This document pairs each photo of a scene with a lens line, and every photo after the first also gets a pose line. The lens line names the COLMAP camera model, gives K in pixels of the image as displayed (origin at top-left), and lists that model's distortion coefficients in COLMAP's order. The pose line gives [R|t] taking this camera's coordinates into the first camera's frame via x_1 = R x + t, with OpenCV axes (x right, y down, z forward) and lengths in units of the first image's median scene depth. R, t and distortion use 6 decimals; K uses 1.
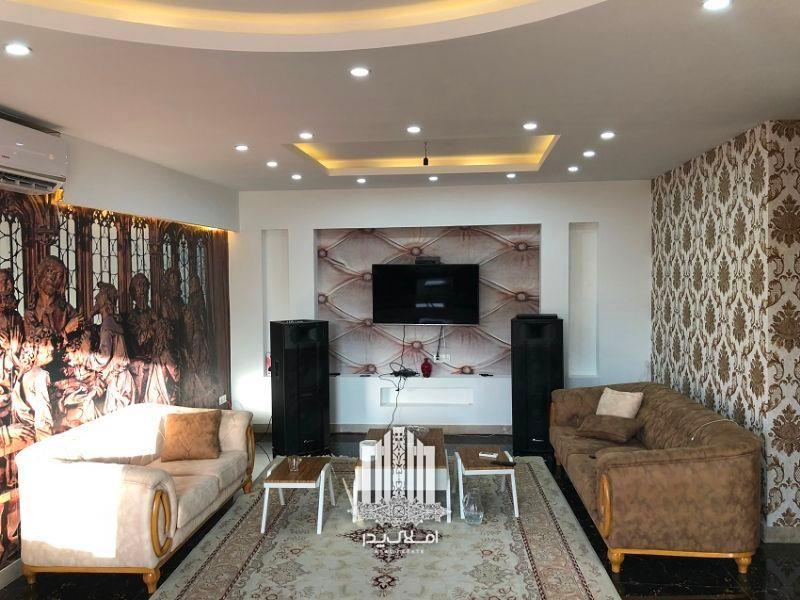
lens RADIAL K [[664.4, 0, 402.3], [0, 664.4, 293.8], [0, 0, 1]] dist [0.045584, -0.042502]
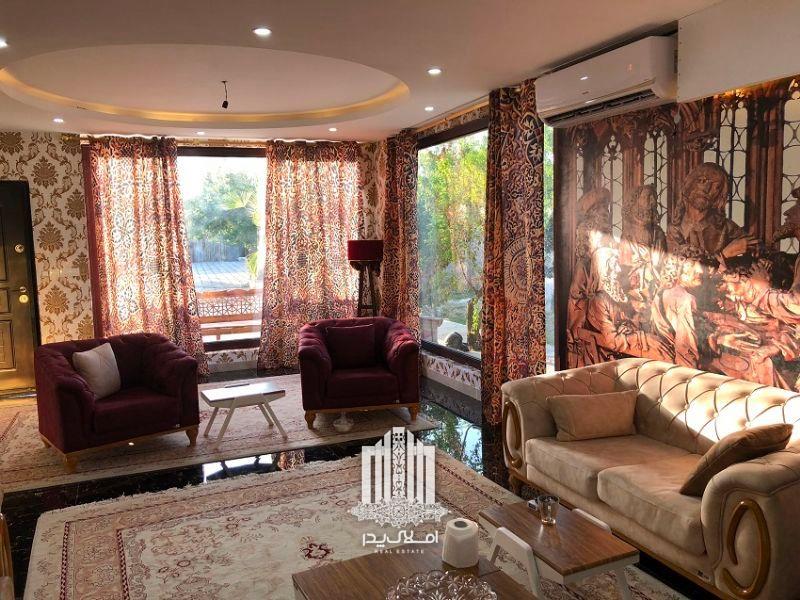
lens RADIAL K [[664.4, 0, 401.1], [0, 664.4, 293.4], [0, 0, 1]] dist [0.045584, -0.042502]
pose [[-0.876169, 0.082742, -0.474849, 0.223464], [0.024190, 0.991463, 0.128127, -0.010493], [0.481397, 0.100774, -0.870690, 1.512062]]
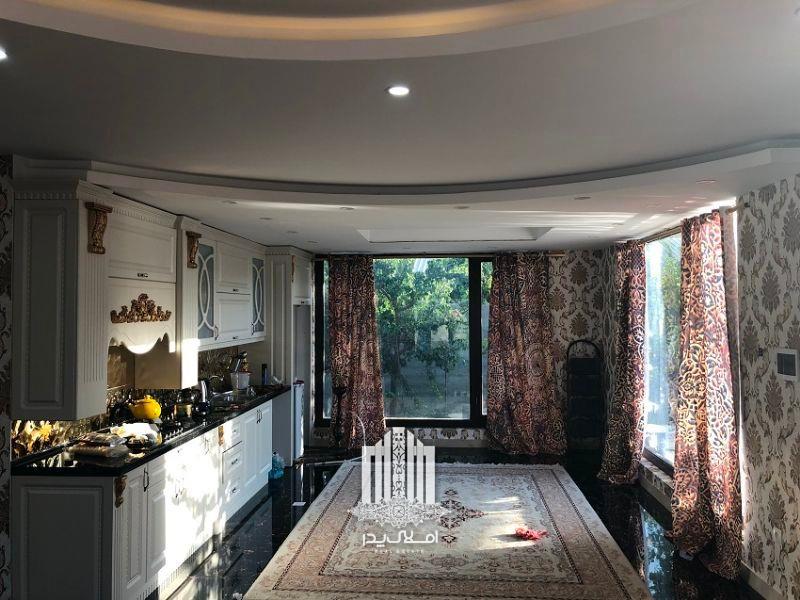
lens RADIAL K [[664.4, 0, 404.3], [0, 664.4, 299.6], [0, 0, 1]] dist [0.045584, -0.042502]
pose [[0.999762, 0.015482, -0.015383, -0.089046], [-0.016269, 0.998491, -0.052458, 0.012476], [0.014548, 0.052696, 0.998505, -0.331708]]
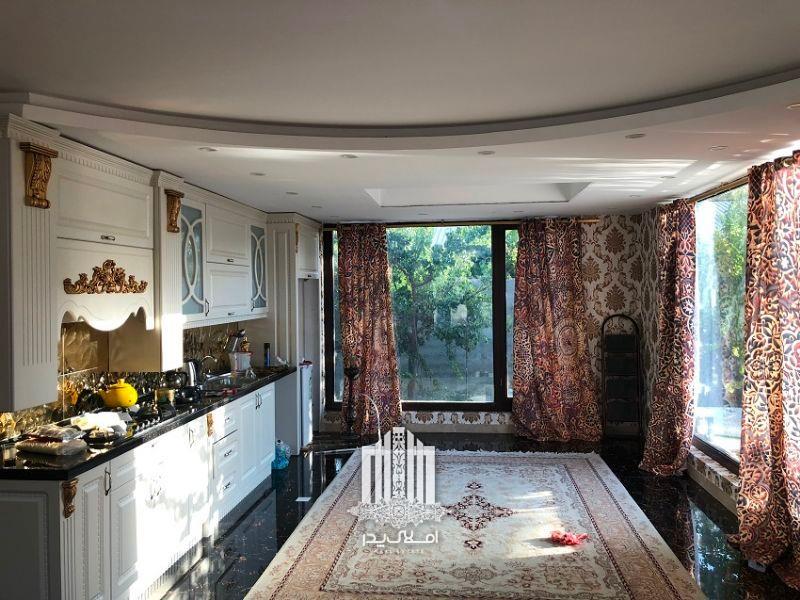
lens RADIAL K [[664.4, 0, 400.8], [0, 664.4, 298.7], [0, 0, 1]] dist [0.045584, -0.042502]
pose [[0.998729, 0.007050, -0.049900, -0.083760], [-0.008227, 0.999692, -0.023416, 0.023577], [0.049720, 0.023797, 0.998480, -0.161011]]
